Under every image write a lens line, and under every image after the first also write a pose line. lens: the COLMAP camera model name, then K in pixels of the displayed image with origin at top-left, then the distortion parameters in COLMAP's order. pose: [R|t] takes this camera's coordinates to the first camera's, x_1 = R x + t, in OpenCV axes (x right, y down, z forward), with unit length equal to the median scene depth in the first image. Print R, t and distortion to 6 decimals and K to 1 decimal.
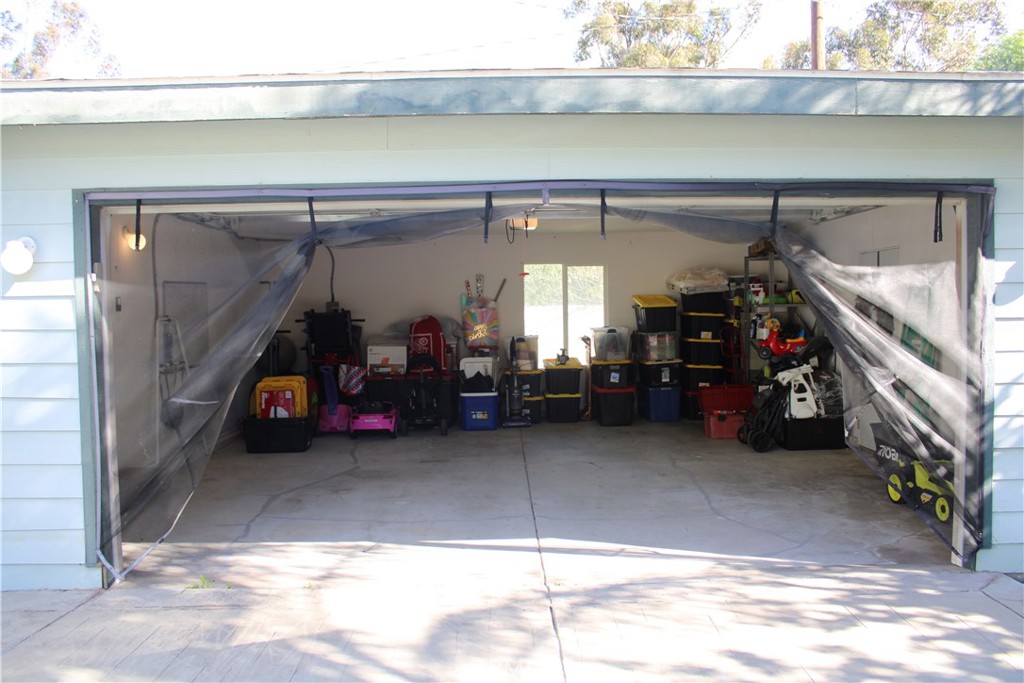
lens RADIAL K [[855.6, 0, 512.0], [0, 855.6, 341.5], [0, 0, 1]] dist [-0.162775, 0.156996]
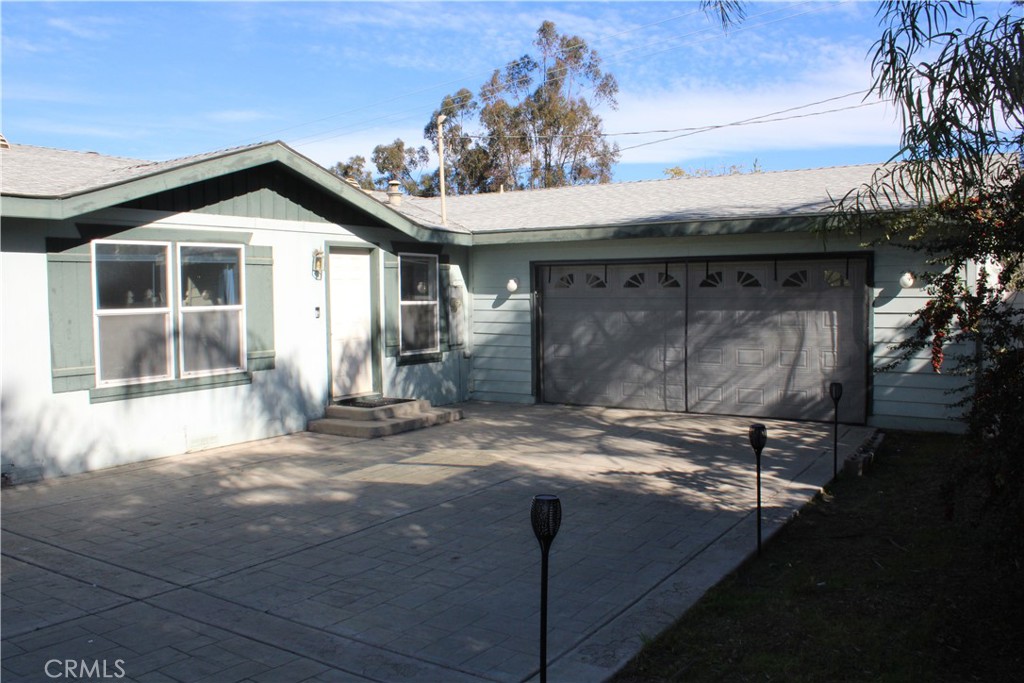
lens RADIAL K [[855.6, 0, 512.0], [0, 855.6, 341.5], [0, 0, 1]] dist [-0.162775, 0.156996]
pose [[0.830009, 0.036002, -0.556587, 1.048096], [-0.020051, 0.999196, 0.034730, -0.010121], [0.557389, -0.017666, 0.830063, -1.456896]]
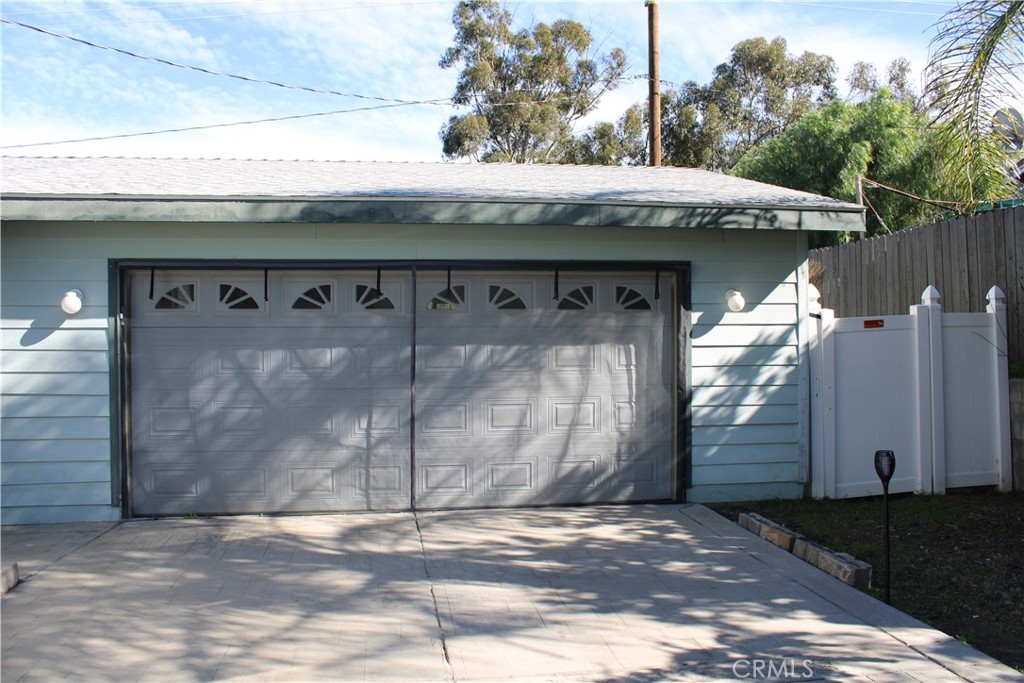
lens RADIAL K [[855.6, 0, 512.0], [0, 855.6, 341.5], [0, 0, 1]] dist [-0.162775, 0.156996]
pose [[0.990085, 0.007052, 0.140293, -0.003254], [-0.002746, 0.999520, -0.030866, 0.015307], [-0.140443, 0.030175, 0.989629, -0.625750]]
